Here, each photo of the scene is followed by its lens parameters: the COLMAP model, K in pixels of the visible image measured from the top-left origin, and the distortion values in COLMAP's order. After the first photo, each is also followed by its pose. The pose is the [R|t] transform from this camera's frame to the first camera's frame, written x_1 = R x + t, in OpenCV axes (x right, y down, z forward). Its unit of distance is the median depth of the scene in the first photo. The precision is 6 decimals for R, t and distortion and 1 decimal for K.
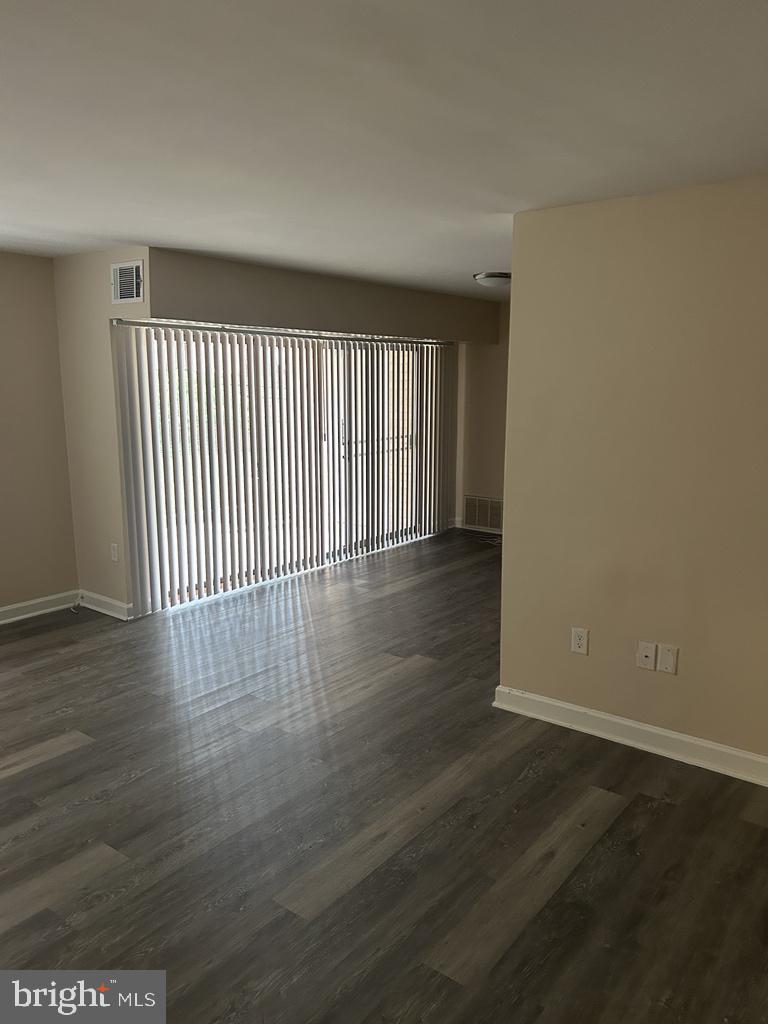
lens RADIAL K [[770.3, 0, 386.9], [0, 770.3, 511.0], [0, 0, 1]] dist [0.060626, -0.068786]
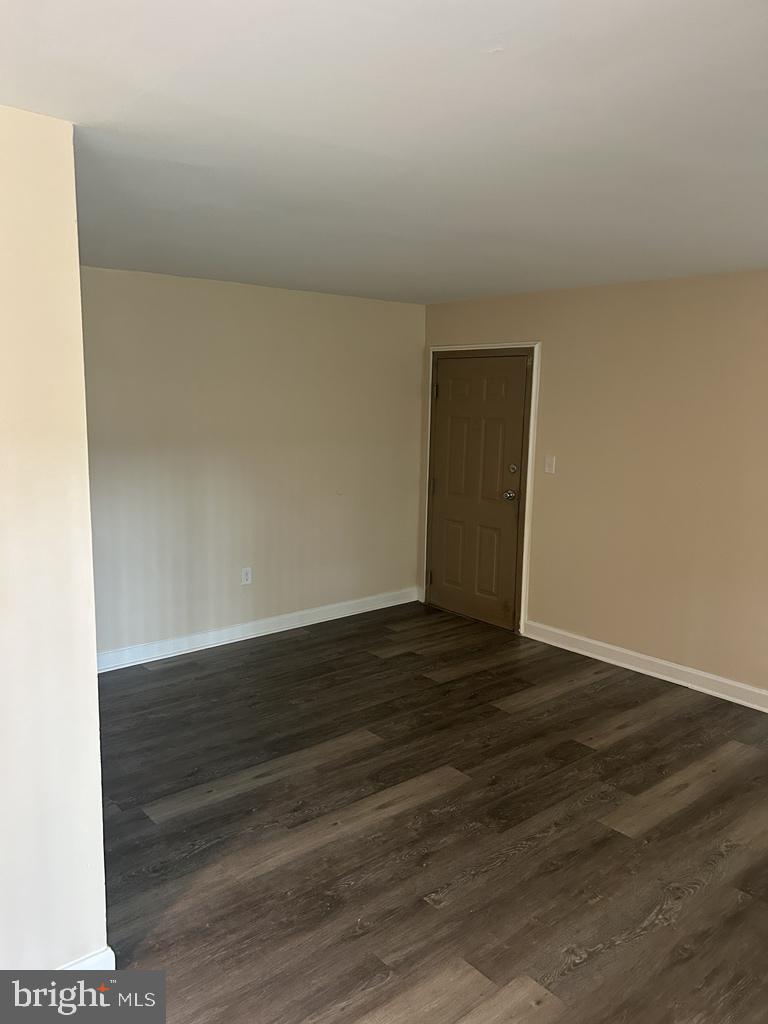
lens RADIAL K [[770.3, 0, 380.2], [0, 770.3, 512.7], [0, 0, 1]] dist [0.060626, -0.068786]
pose [[-0.978191, -0.048931, 0.201861, -0.146729], [0.018615, 0.947292, 0.319830, -0.249827], [-0.206870, 0.316612, -0.925722, 1.318916]]
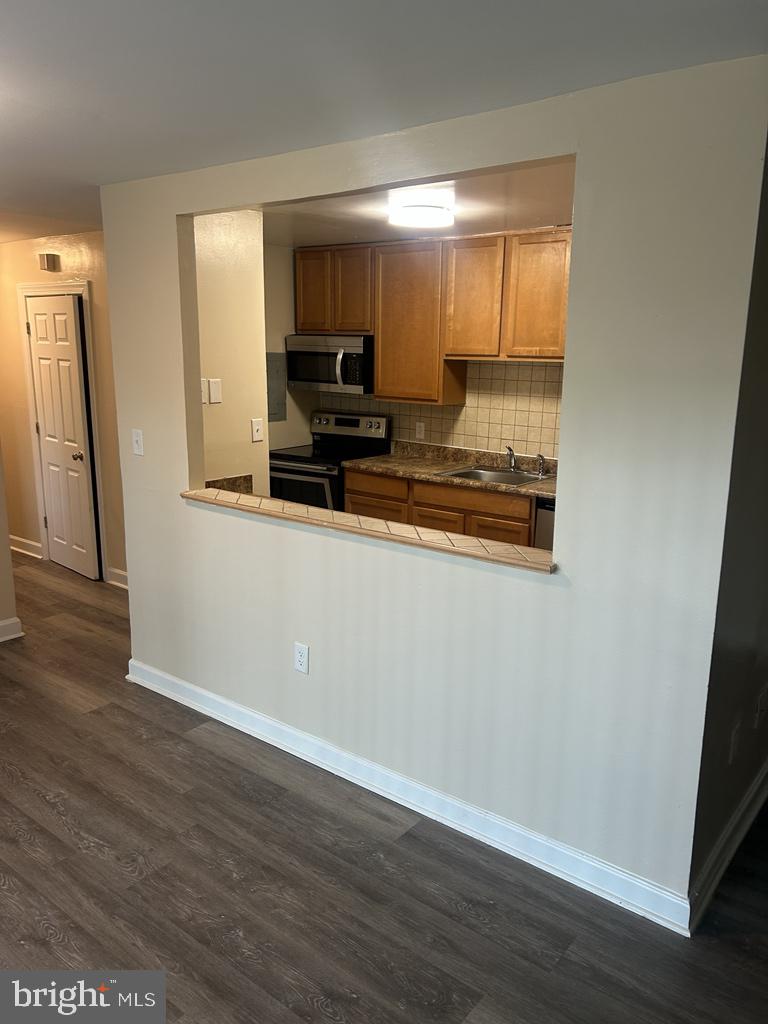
lens RADIAL K [[770.3, 0, 390.4], [0, 770.3, 515.2], [0, 0, 1]] dist [0.060626, -0.068786]
pose [[0.016253, -0.213433, 0.976823, -0.350369], [0.159743, 0.964957, 0.208182, -0.199996], [-0.987025, 0.152657, 0.049778, 1.086063]]
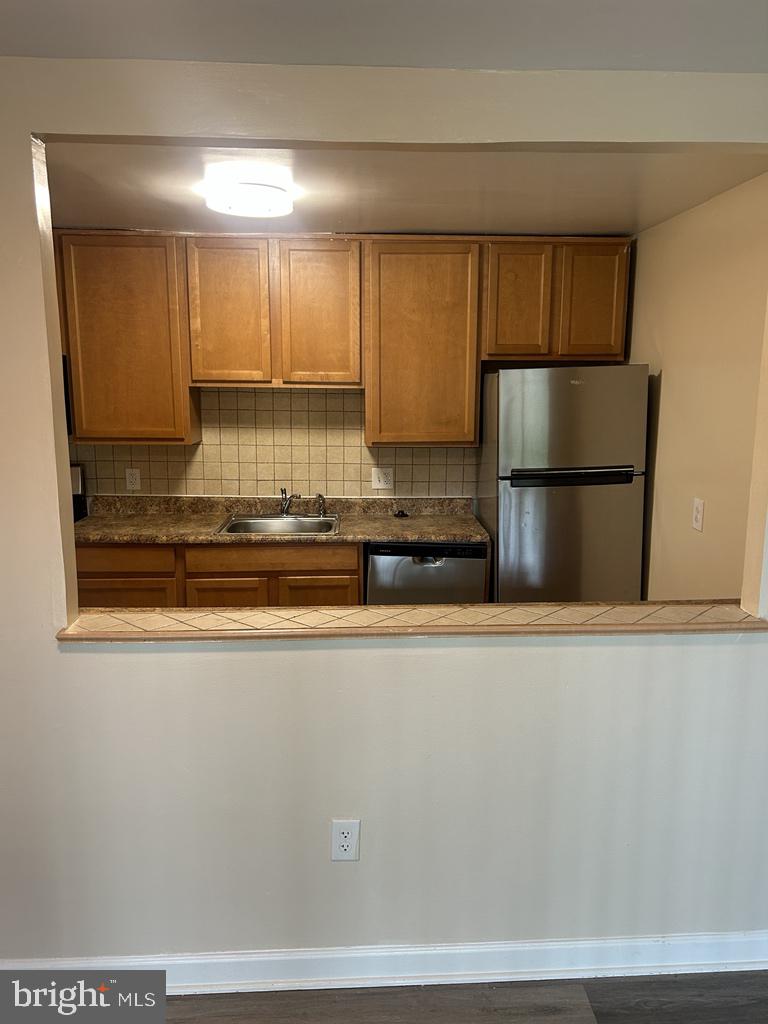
lens RADIAL K [[770.3, 0, 389.7], [0, 770.3, 511.7], [0, 0, 1]] dist [0.060626, -0.068786]
pose [[-0.650677, -0.135916, 0.747092, -0.000407], [0.125557, 0.951052, 0.282374, -0.263059], [-0.748903, 0.277537, -0.601762, 1.461812]]
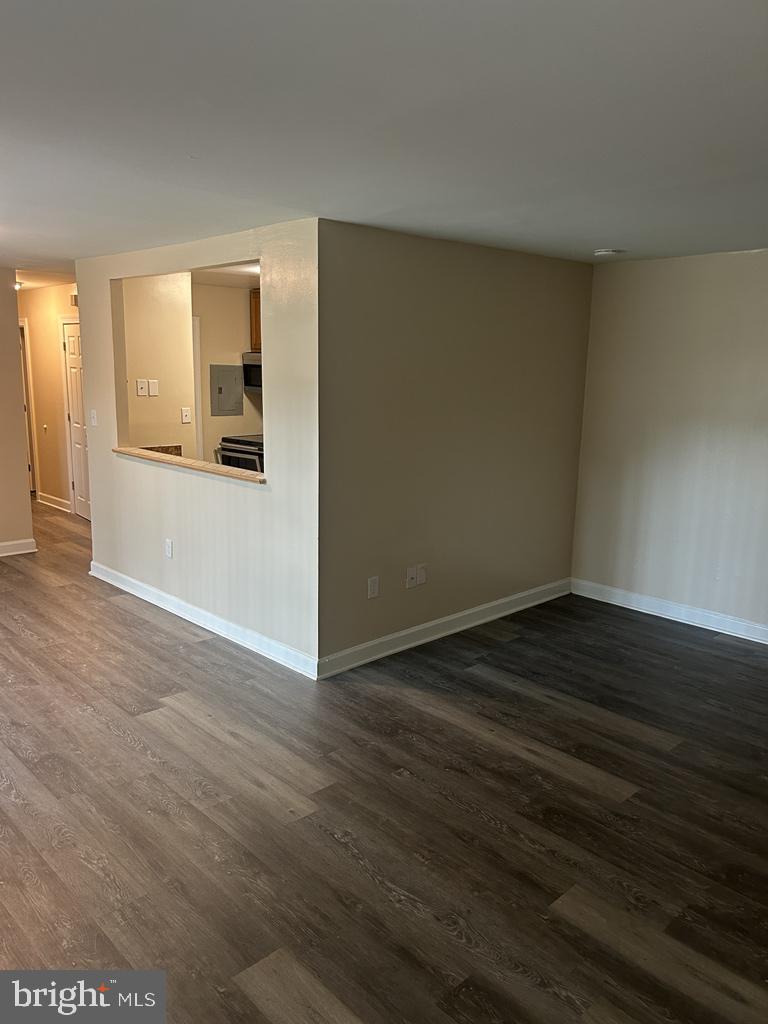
lens RADIAL K [[770.3, 0, 386.4], [0, 770.3, 515.8], [0, 0, 1]] dist [0.060626, -0.068786]
pose [[0.149362, -0.190716, 0.970216, -0.793340], [0.151166, 0.974092, 0.168206, -0.126913], [-0.977159, 0.121540, 0.174322, 0.658433]]
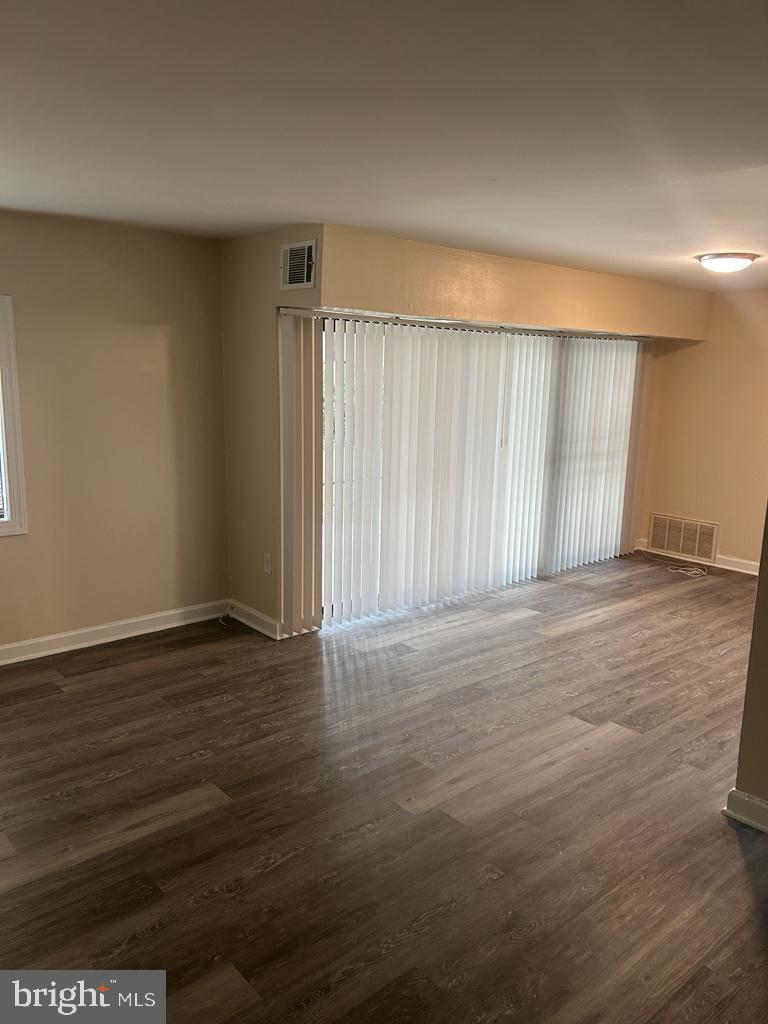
lens RADIAL K [[770.3, 0, 388.7], [0, 770.3, 516.7], [0, 0, 1]] dist [0.060626, -0.068786]
pose [[0.980953, 0.060450, -0.184599, -0.059974], [-0.057789, 0.998133, 0.019768, -0.036333], [0.185450, -0.008723, 0.982615, 0.172150]]
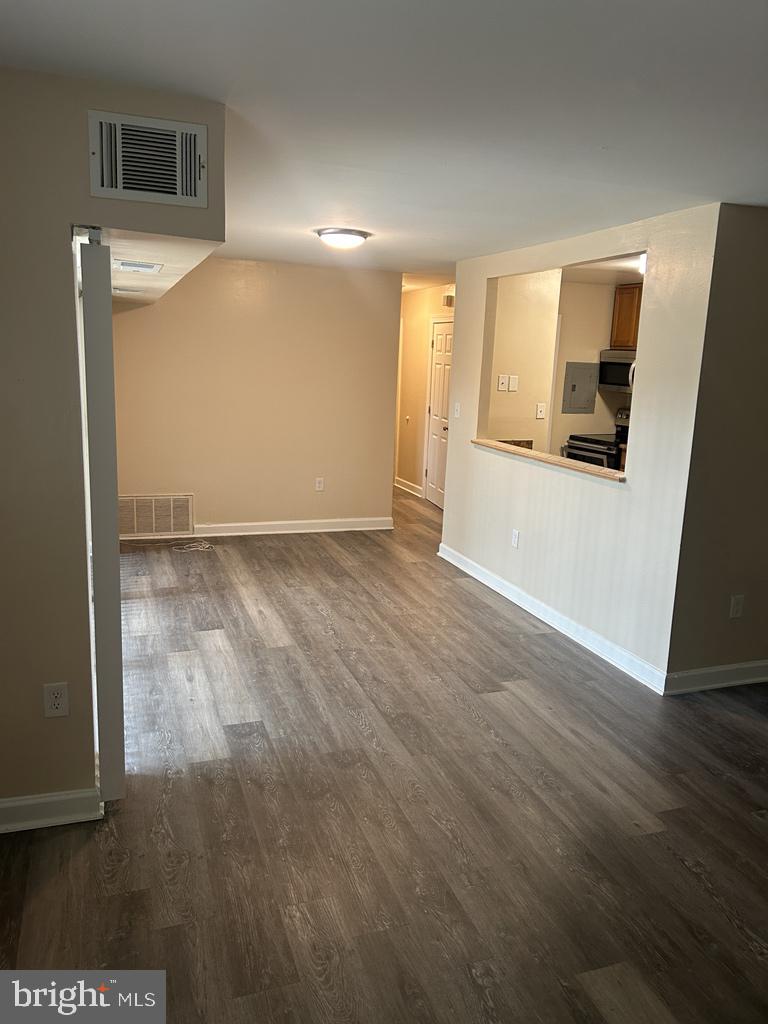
lens RADIAL K [[770.3, 0, 387.4], [0, 770.3, 507.2], [0, 0, 1]] dist [0.060626, -0.068786]
pose [[0.541391, -0.145517, 0.828083, -0.809168], [0.108546, 0.988763, 0.102787, -0.124541], [-0.833735, 0.034237, 0.551103, 0.697559]]
